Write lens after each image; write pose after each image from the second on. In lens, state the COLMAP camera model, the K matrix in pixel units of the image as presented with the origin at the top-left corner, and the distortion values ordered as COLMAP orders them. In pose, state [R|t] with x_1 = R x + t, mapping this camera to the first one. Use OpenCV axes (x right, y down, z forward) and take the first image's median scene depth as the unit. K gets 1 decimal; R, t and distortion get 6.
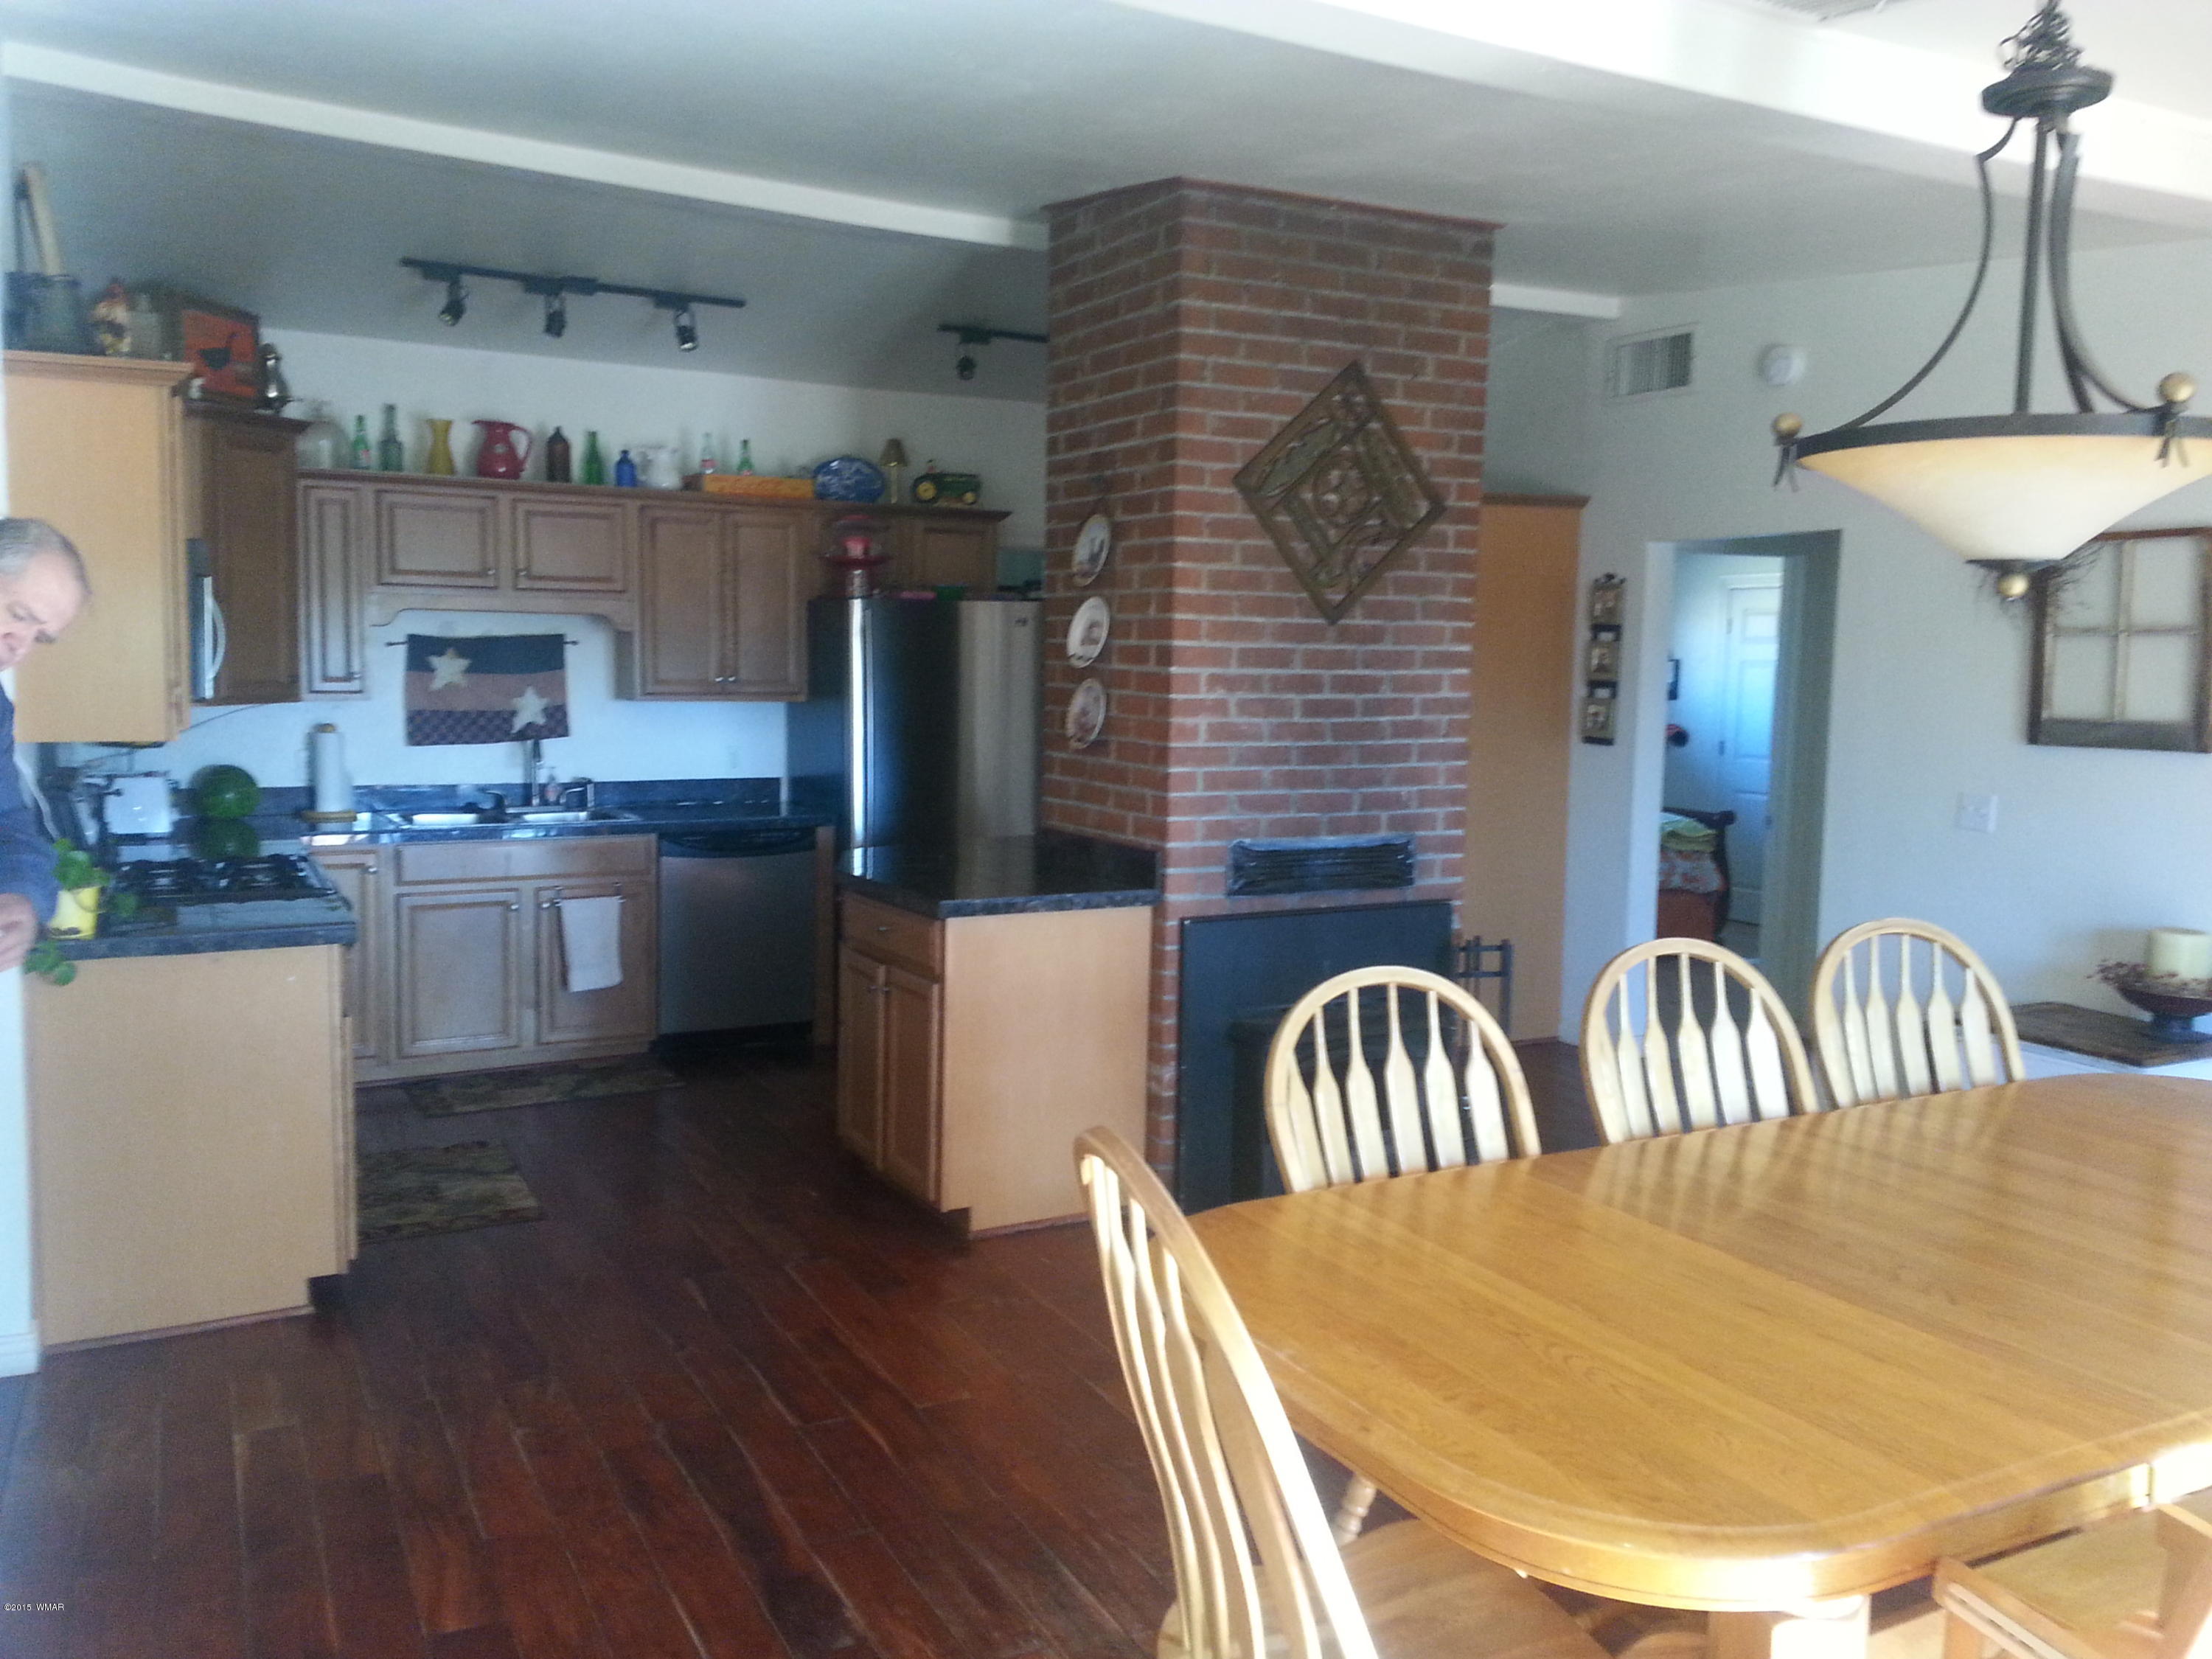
lens RADIAL K [[1803.6, 0, 1119.6], [0, 1803.6, 846.4], [0, 0, 1]] dist [0.002336, -0.024041]
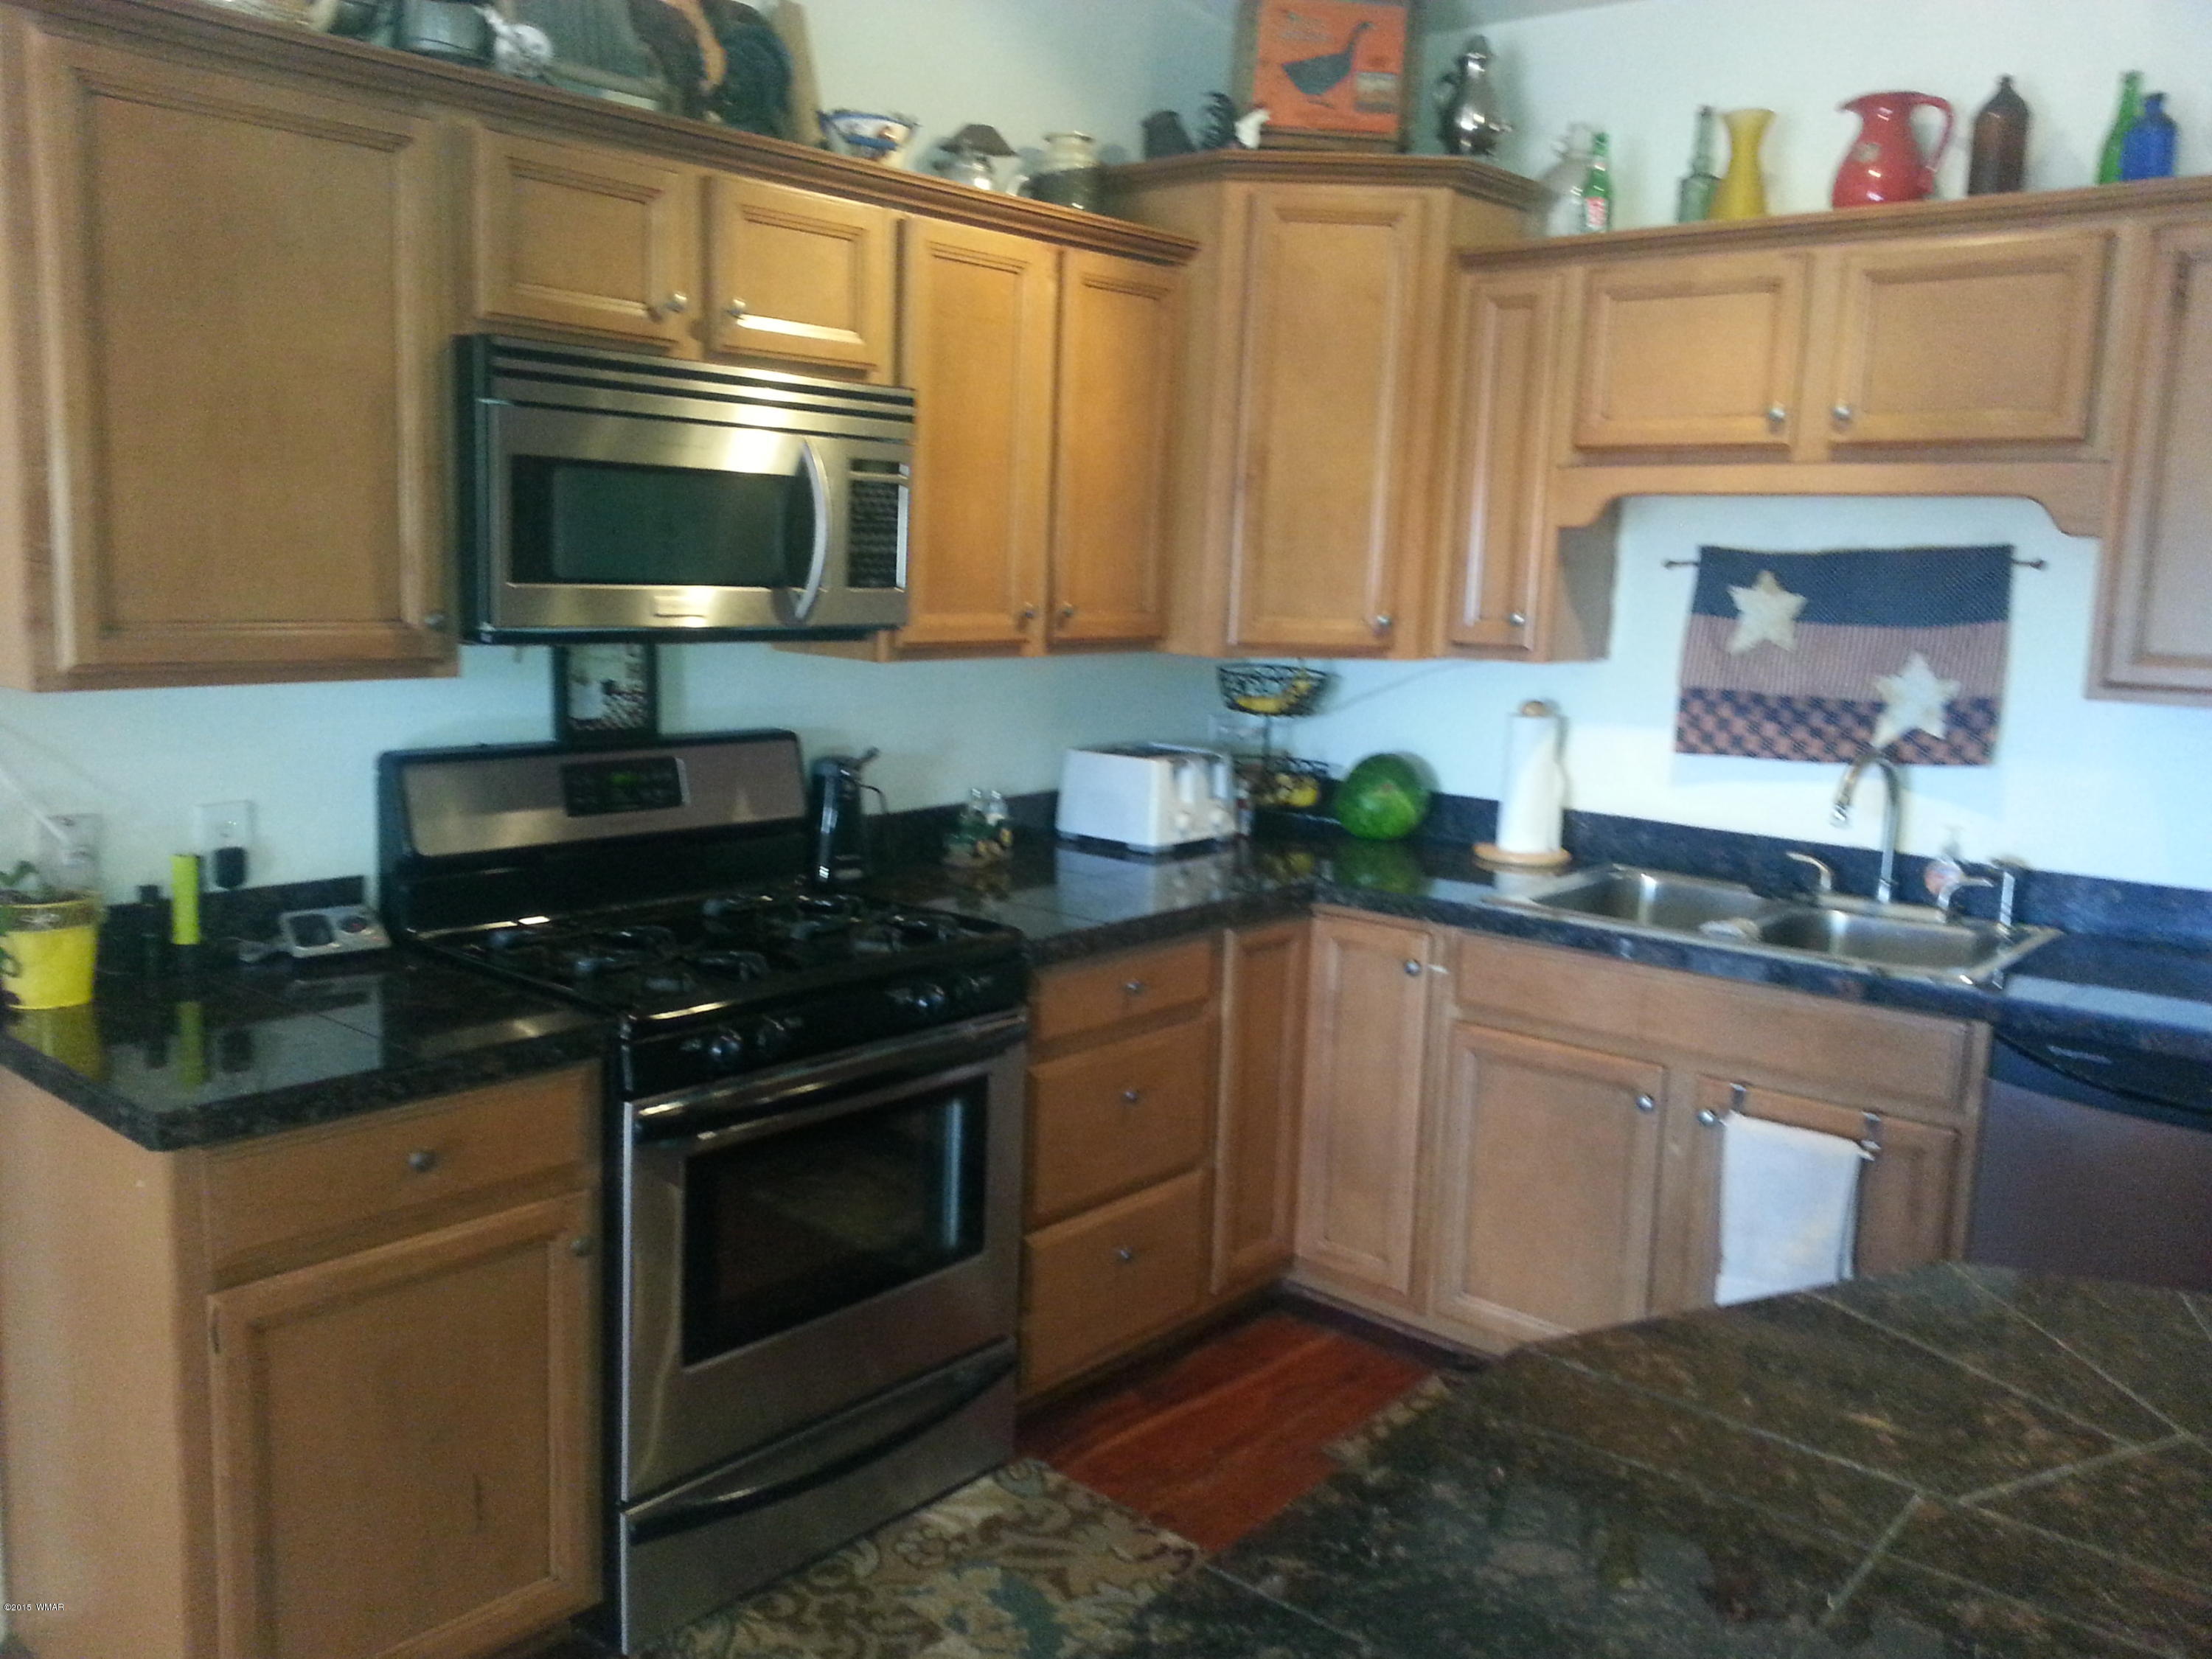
lens RADIAL K [[1803.6, 0, 1104.8], [0, 1803.6, 819.9], [0, 0, 1]] dist [0.002336, -0.024041]
pose [[0.341105, 0.132624, -0.930622, 0.050716], [-0.122416, 0.987834, 0.095908, -0.065346], [0.932020, 0.081208, 0.353191, 0.639569]]
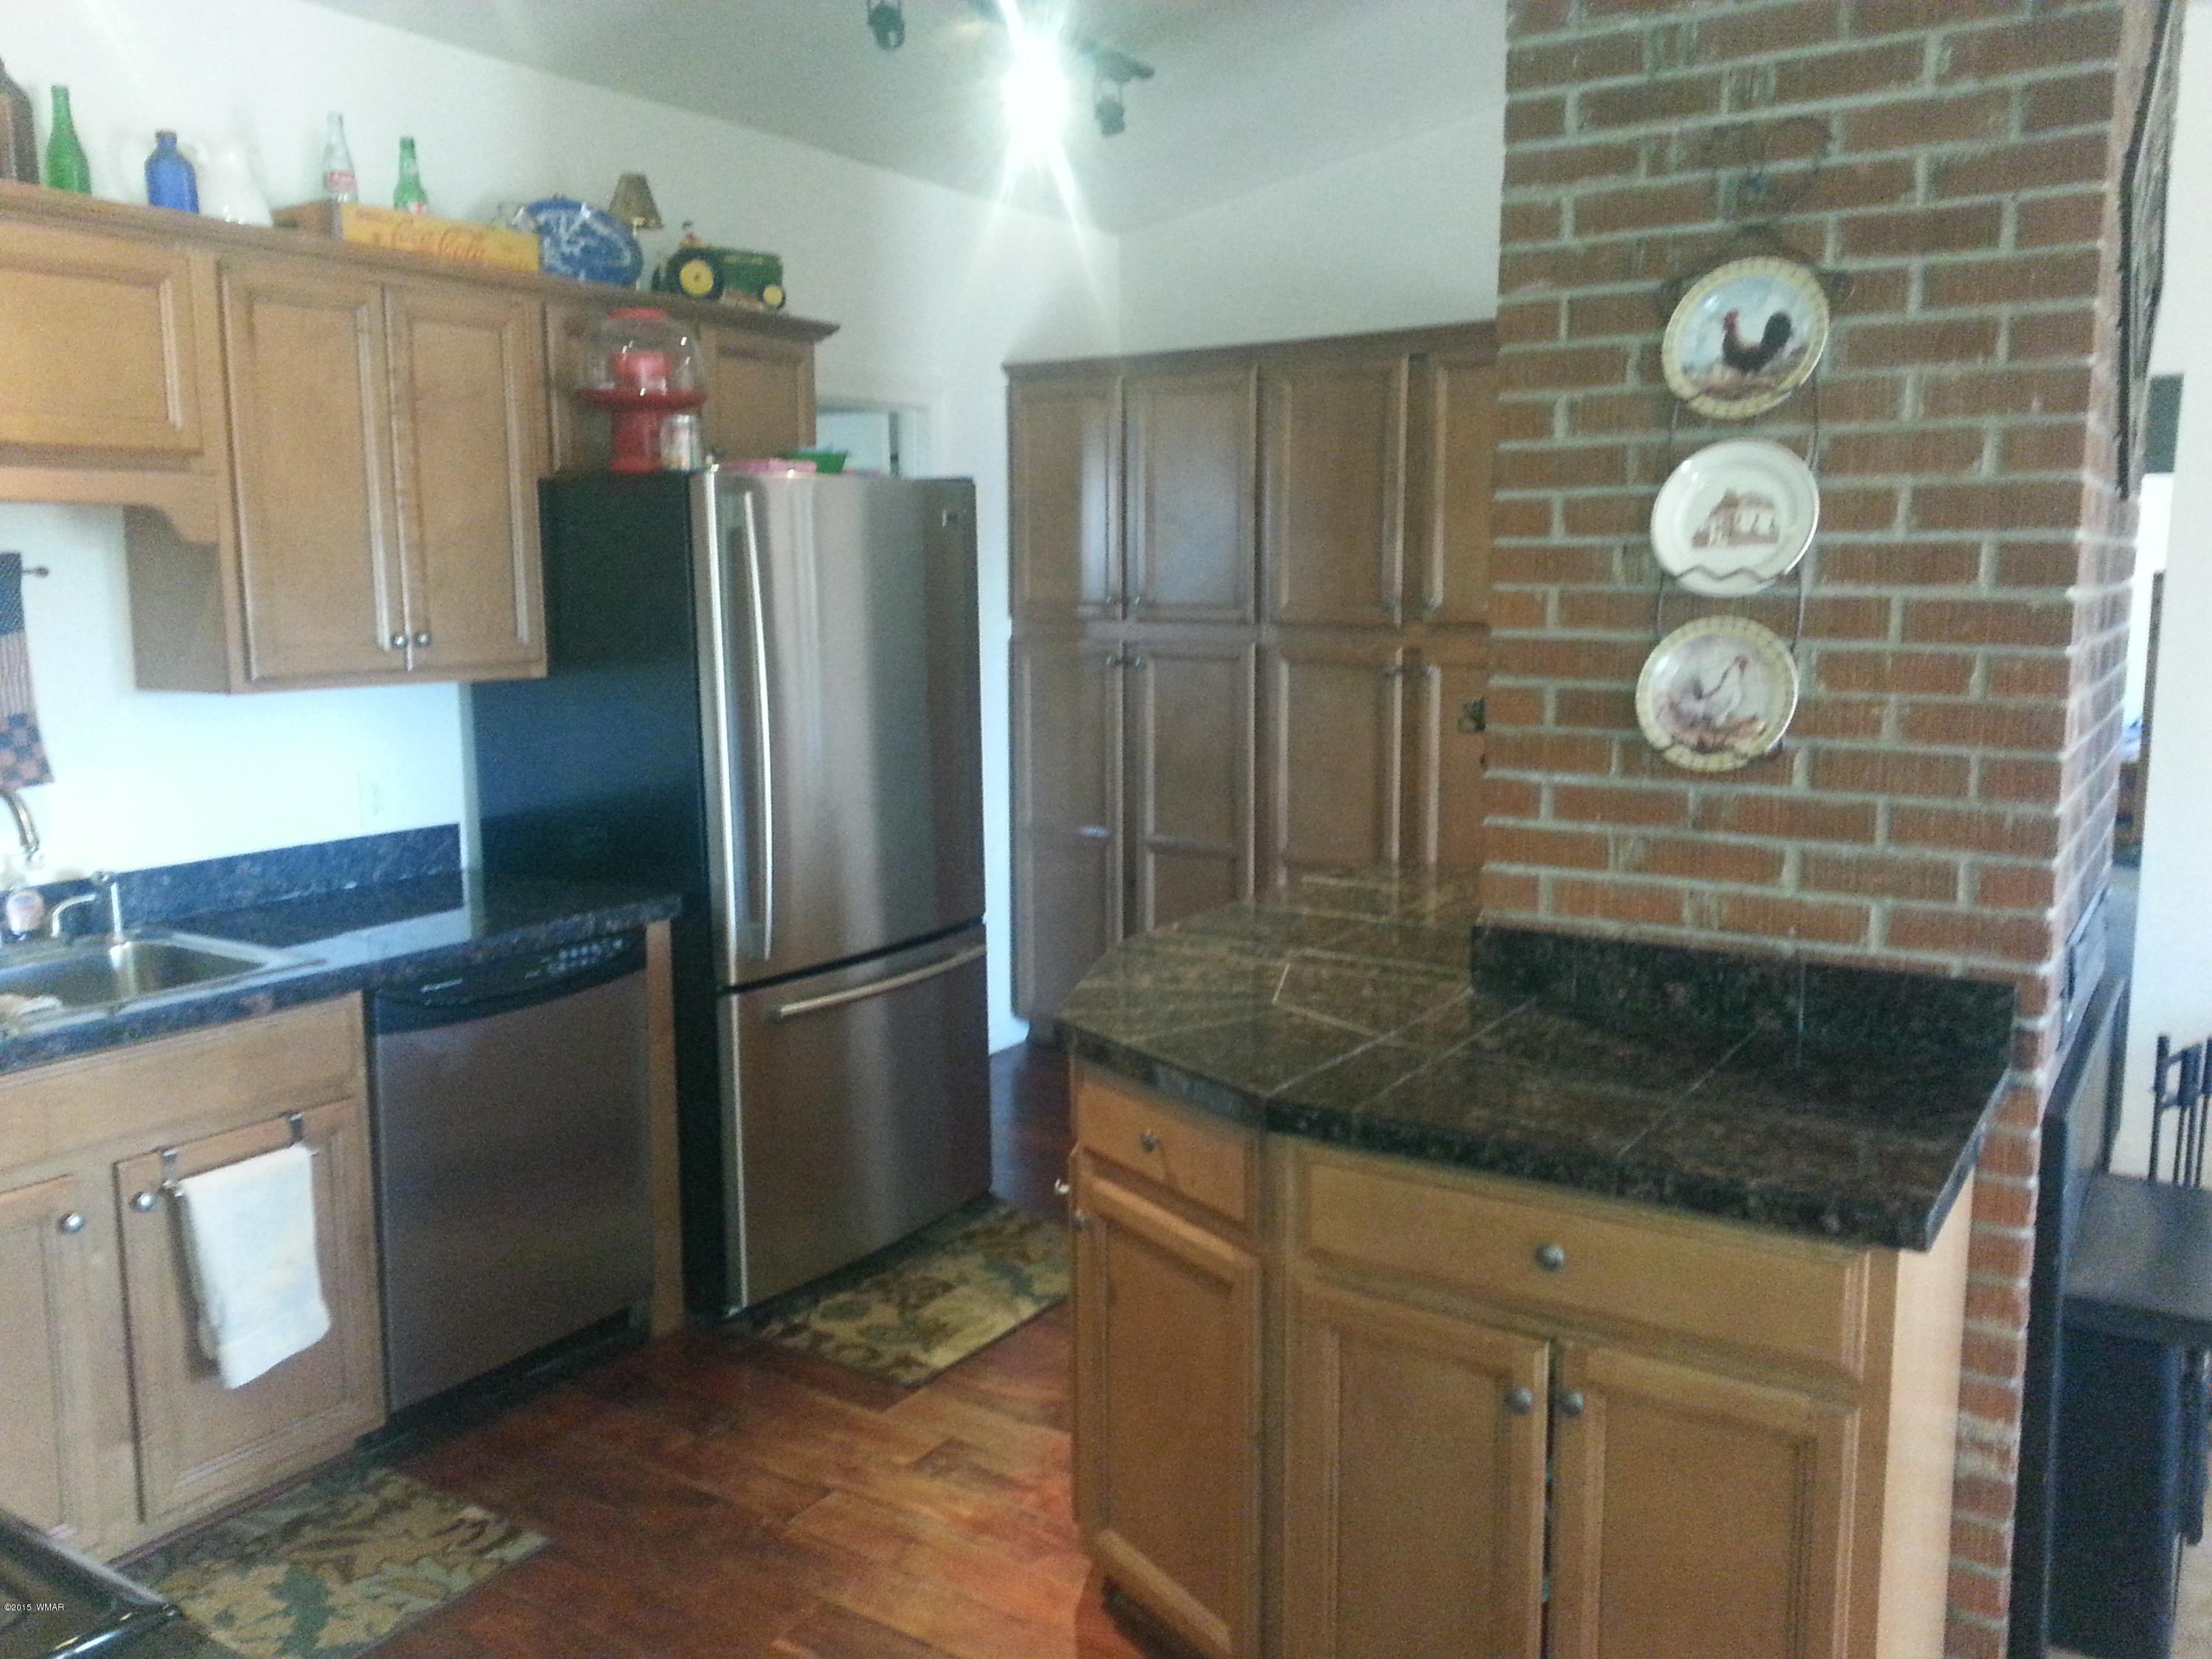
lens RADIAL K [[1803.6, 0, 1109.4], [0, 1803.6, 841.1], [0, 0, 1]] dist [0.002336, -0.024041]
pose [[0.885886, -0.089355, 0.455217, -0.283480], [0.069543, 0.995766, 0.060123, -0.056248], [-0.458661, -0.021605, 0.888348, 0.494893]]
